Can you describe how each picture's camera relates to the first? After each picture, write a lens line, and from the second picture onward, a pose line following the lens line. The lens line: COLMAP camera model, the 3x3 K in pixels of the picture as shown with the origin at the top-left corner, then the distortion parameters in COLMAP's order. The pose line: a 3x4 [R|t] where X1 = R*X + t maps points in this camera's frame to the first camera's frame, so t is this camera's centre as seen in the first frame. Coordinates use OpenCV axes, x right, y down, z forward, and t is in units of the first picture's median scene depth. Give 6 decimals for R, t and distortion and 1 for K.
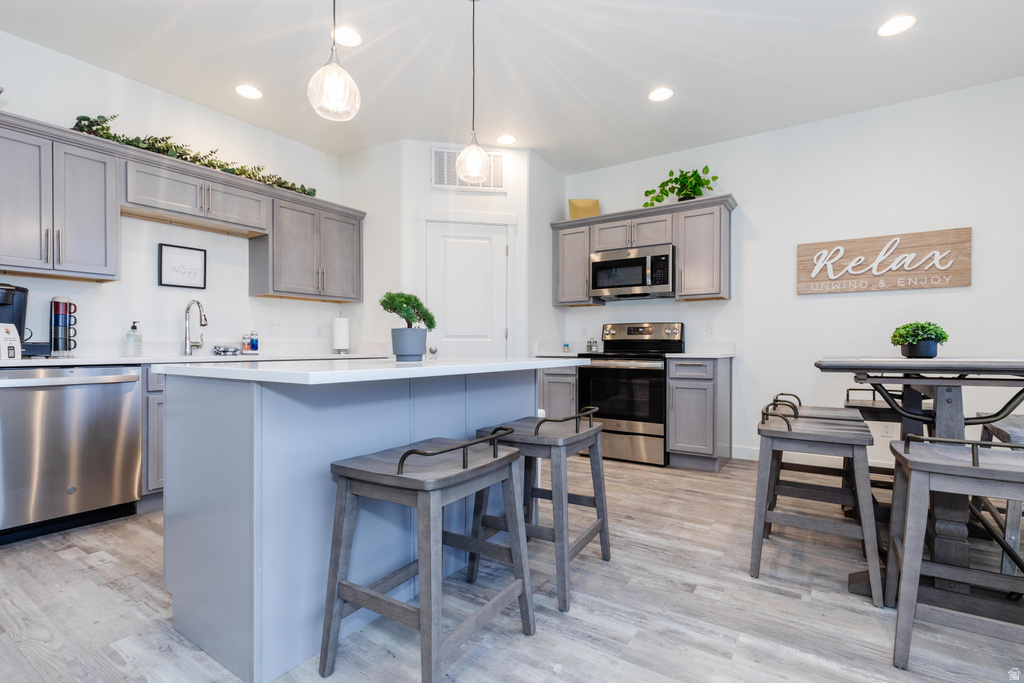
lens RADIAL K [[494.4, 0, 499.2], [0, 494.4, 345.4], [0, 0, 1]] dist [0.004958, -0.001815]
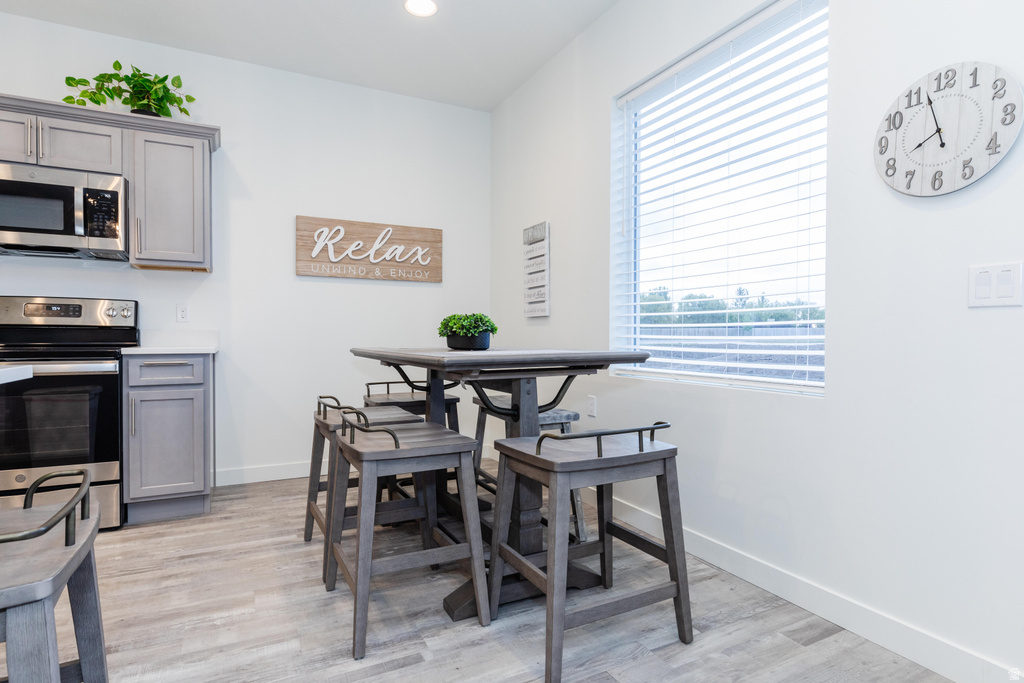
lens RADIAL K [[545.9, 0, 533.8], [0, 545.9, 344.1], [0, 0, 1]] dist [-0.001039, 0.000007]
pose [[0.462535, -0.012587, 0.886512, -0.038066], [-0.004414, 0.999854, 0.016500, -0.002681], [-0.886590, -0.011545, 0.462412, 0.234185]]
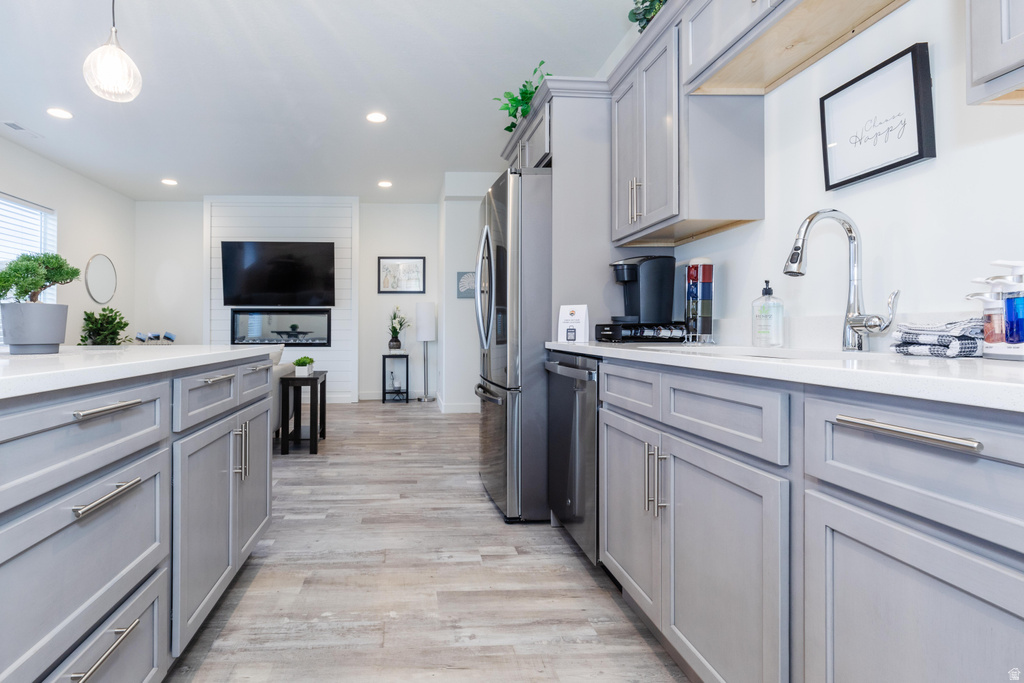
lens RADIAL K [[513.0, 0, 431.6], [0, 513.0, 328.3], [0, 0, 1]] dist [0.000804, -0.000114]
pose [[-0.802966, 0.001498, -0.596023, -0.117658], [0.004340, 0.999985, -0.003333, 0.001677], [0.596009, -0.005263, -0.802960, 1.077868]]
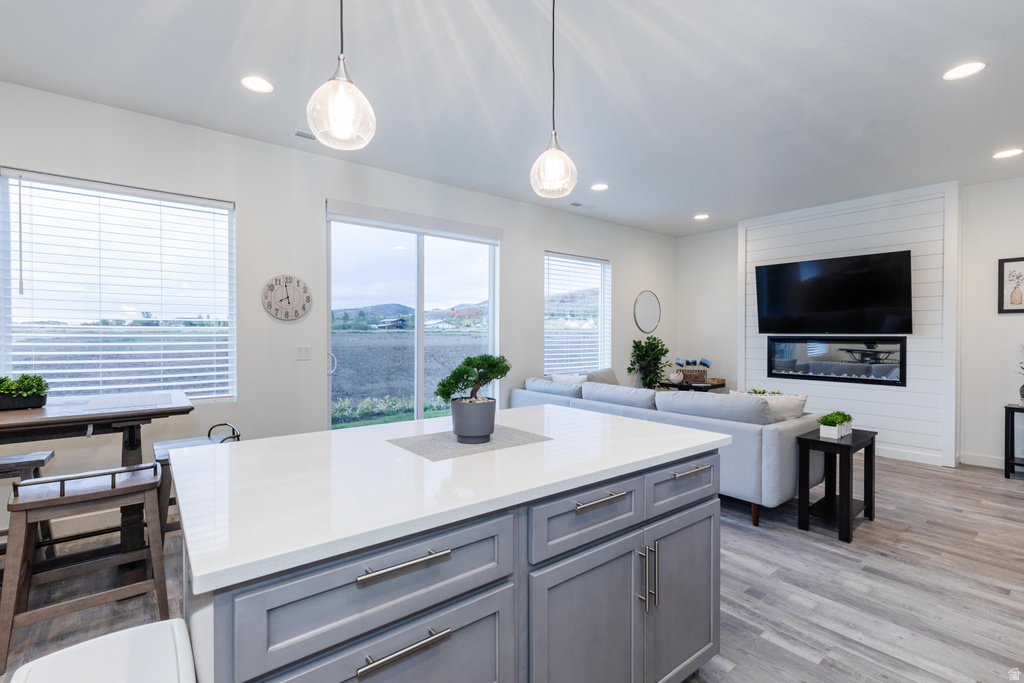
lens RADIAL K [[472.0, 0, 488.1], [0, 472.0, 335.9], [0, 0, 1]] dist [0.002833, -0.000287]
pose [[-0.944518, -0.001415, 0.328457, -0.267778], [-0.000493, 0.999996, 0.002892, -0.081814], [-0.328459, 0.002570, -0.944515, 0.984337]]
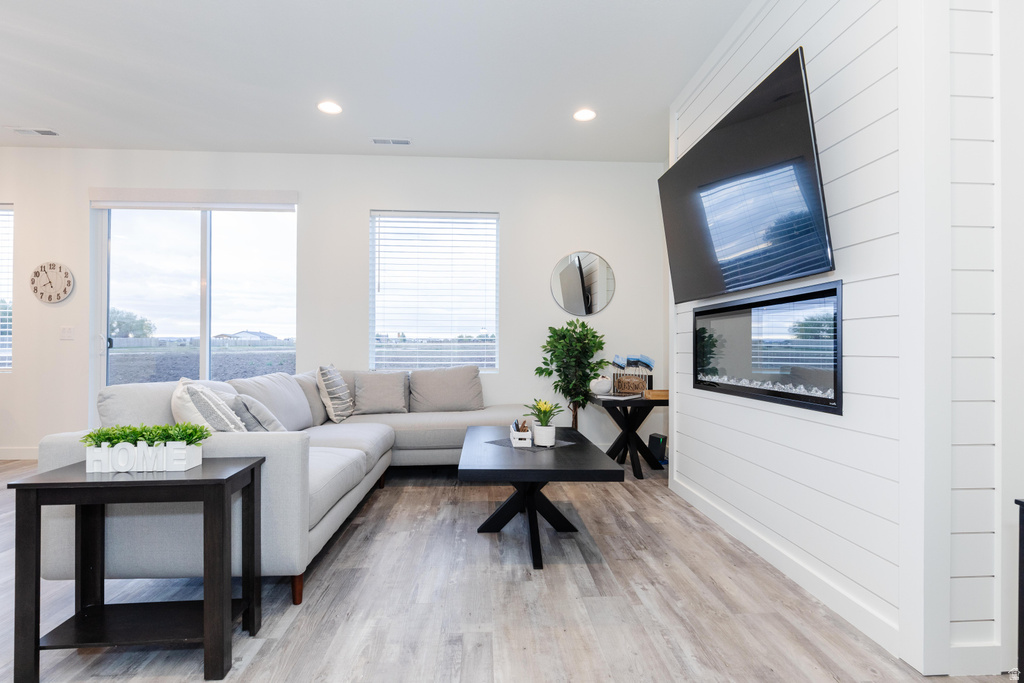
lens RADIAL K [[493.6, 0, 505.7], [0, 493.6, 344.7], [0, 0, 1]] dist [-0.004518, -0.001161]
pose [[-0.591662, 0.004532, 0.806174, -1.119307], [-0.004436, 0.999951, -0.008877, -0.006223], [-0.806174, -0.008828, -0.591612, -0.033193]]
